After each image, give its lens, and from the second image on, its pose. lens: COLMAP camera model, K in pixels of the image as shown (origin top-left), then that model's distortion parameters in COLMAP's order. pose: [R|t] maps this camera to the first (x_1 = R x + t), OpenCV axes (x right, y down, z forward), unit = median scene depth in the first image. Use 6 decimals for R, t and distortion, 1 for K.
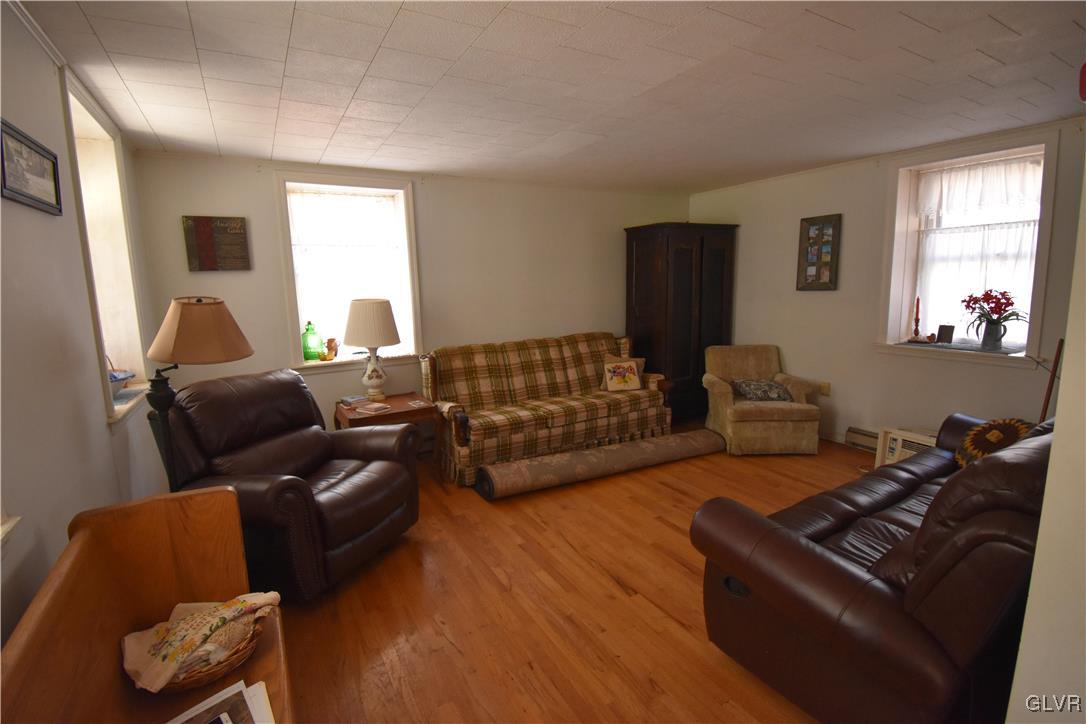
lens RADIAL K [[506.9, 0, 543.0], [0, 506.9, 362.0], [0, 0, 1]] dist [0.025054, -0.029866]
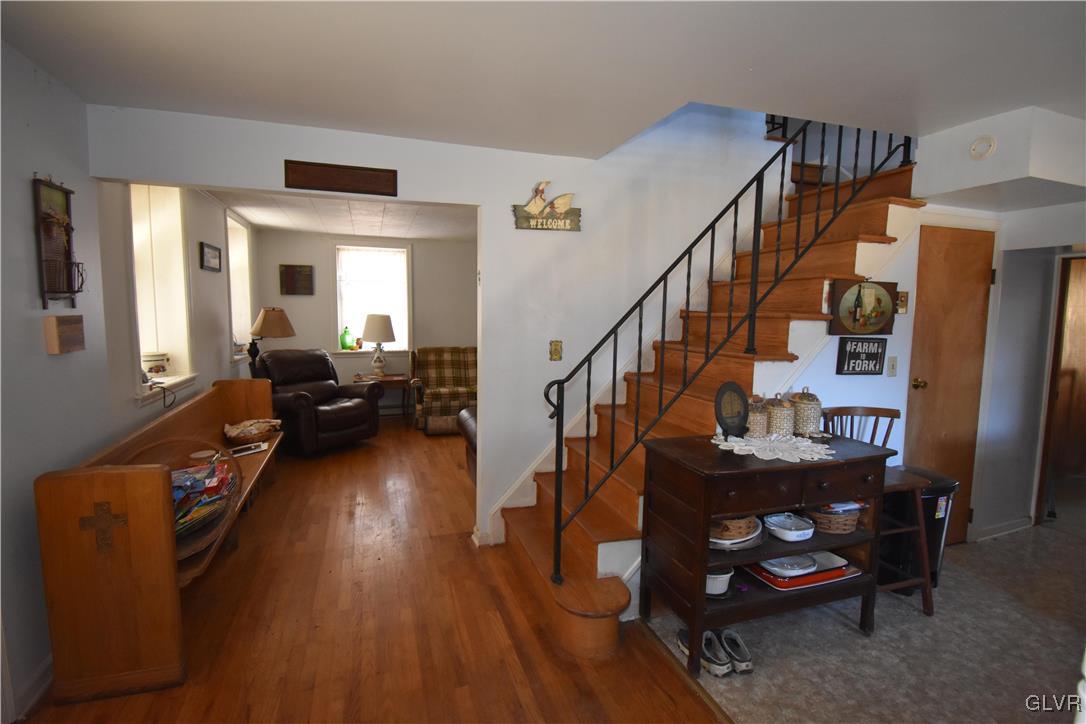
lens RADIAL K [[522.0, 0, 543.0], [0, 522.0, 362.0], [0, 0, 1]] dist [0.017702, -0.000055]
pose [[0.979490, 0.057030, -0.193254, 0.566606], [-0.067921, 0.996427, -0.050201, 0.087446], [0.189700, 0.062298, 0.979864, -0.609013]]
